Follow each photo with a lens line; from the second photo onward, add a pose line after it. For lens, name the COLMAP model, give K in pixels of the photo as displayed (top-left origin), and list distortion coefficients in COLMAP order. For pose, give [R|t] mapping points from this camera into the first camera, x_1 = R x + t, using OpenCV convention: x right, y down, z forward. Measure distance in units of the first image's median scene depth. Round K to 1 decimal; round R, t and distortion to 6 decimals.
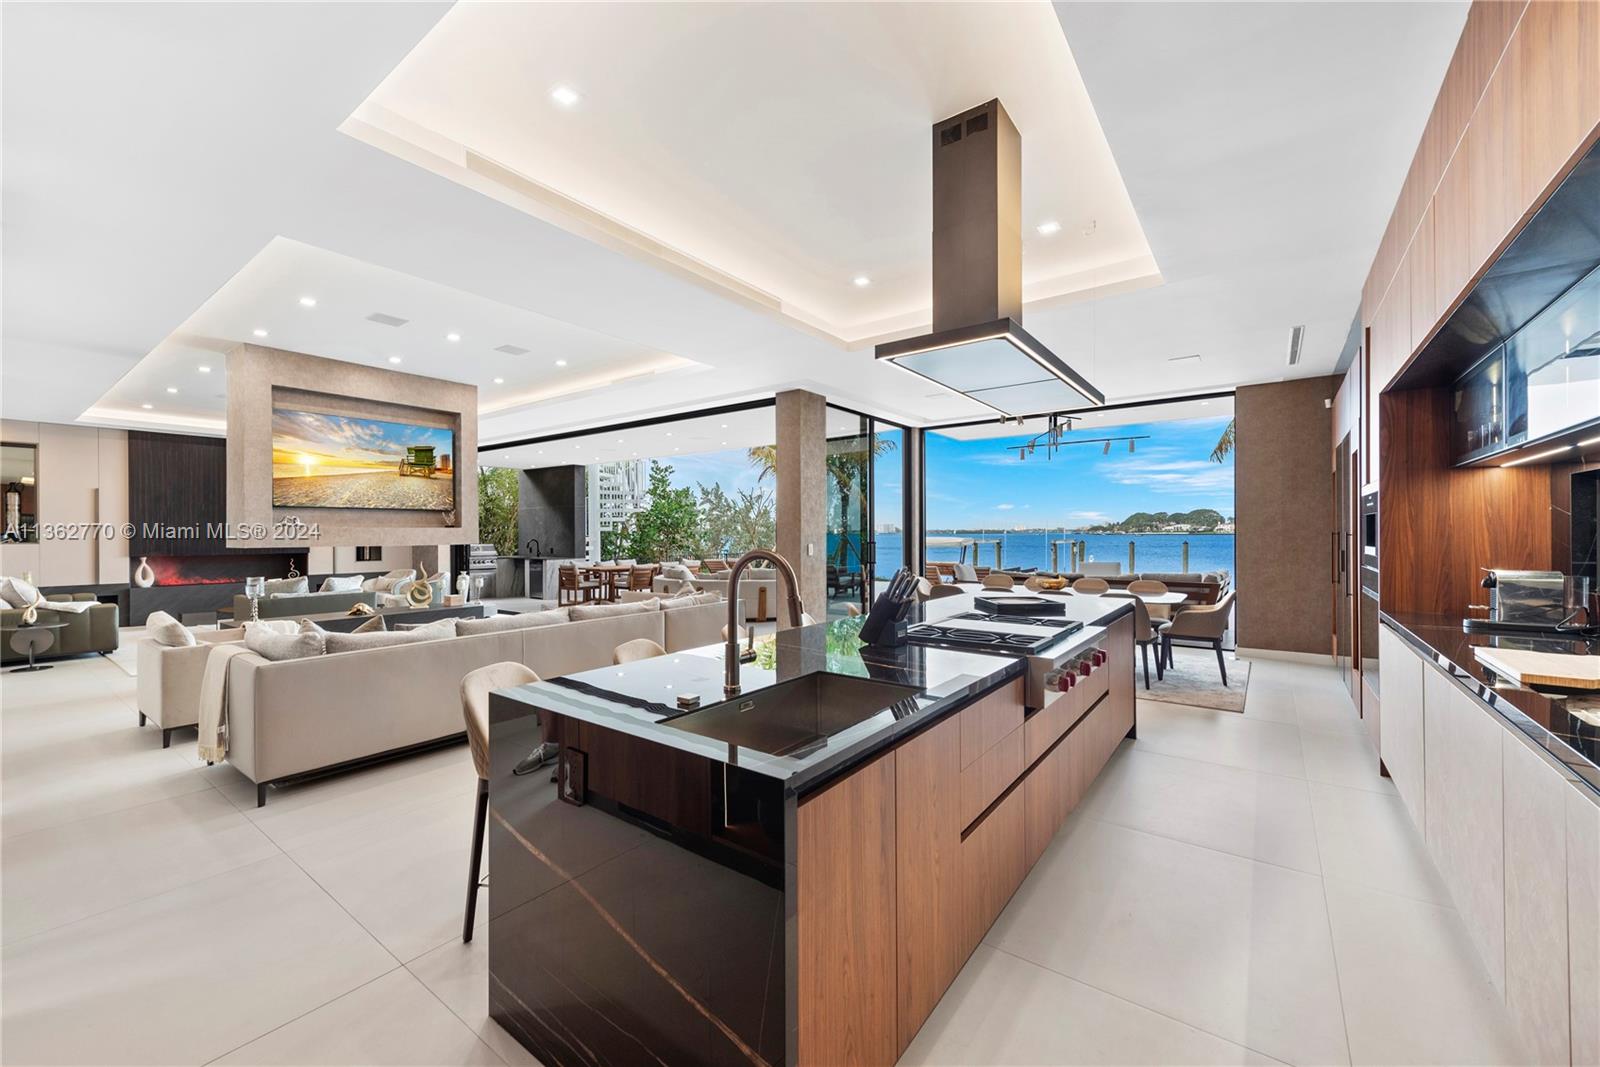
lens RADIAL K [[632.6, 0, 824.7], [0, 632.6, 535.5], [0, 0, 1]] dist [-0.015839, 0.000573]
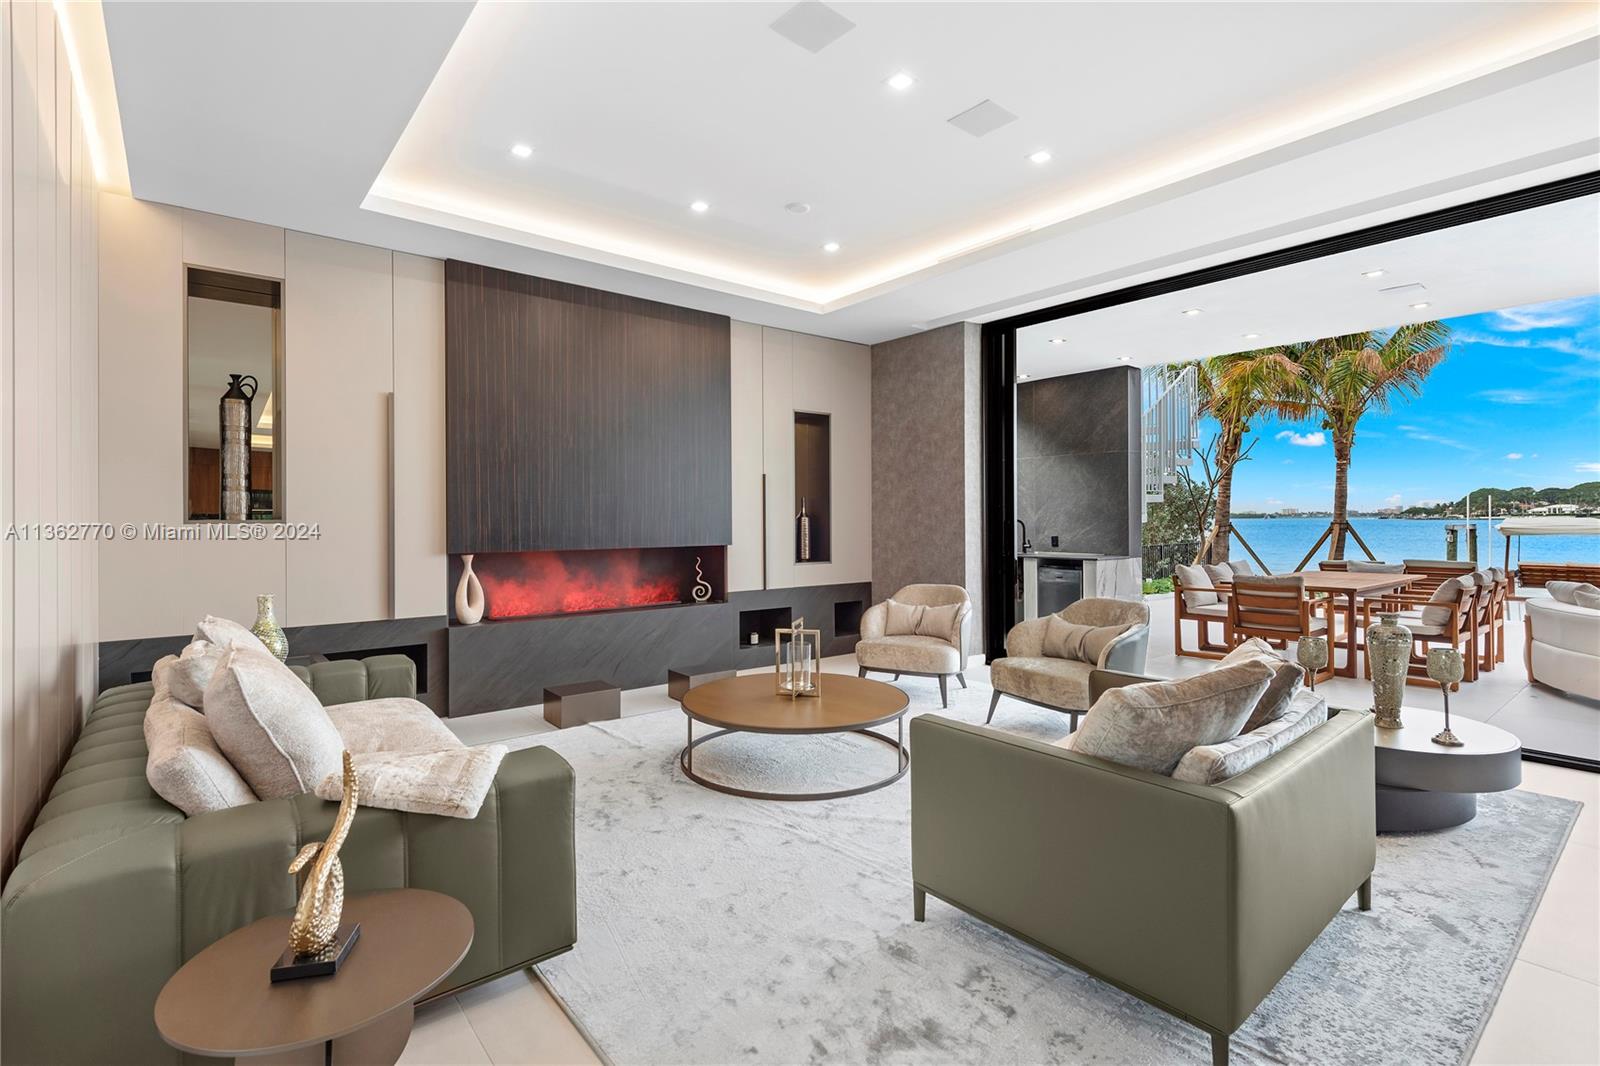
lens RADIAL K [[754.6, 0, 795.3], [0, 754.6, 512.3], [0, 0, 1]] dist [-0.002578, -0.000347]
pose [[0.962607, -0.004961, -0.270857, -0.848113], [0.001481, 0.999914, -0.013052, 0.014058], [0.270898, 0.012163, 0.962531, 0.638371]]
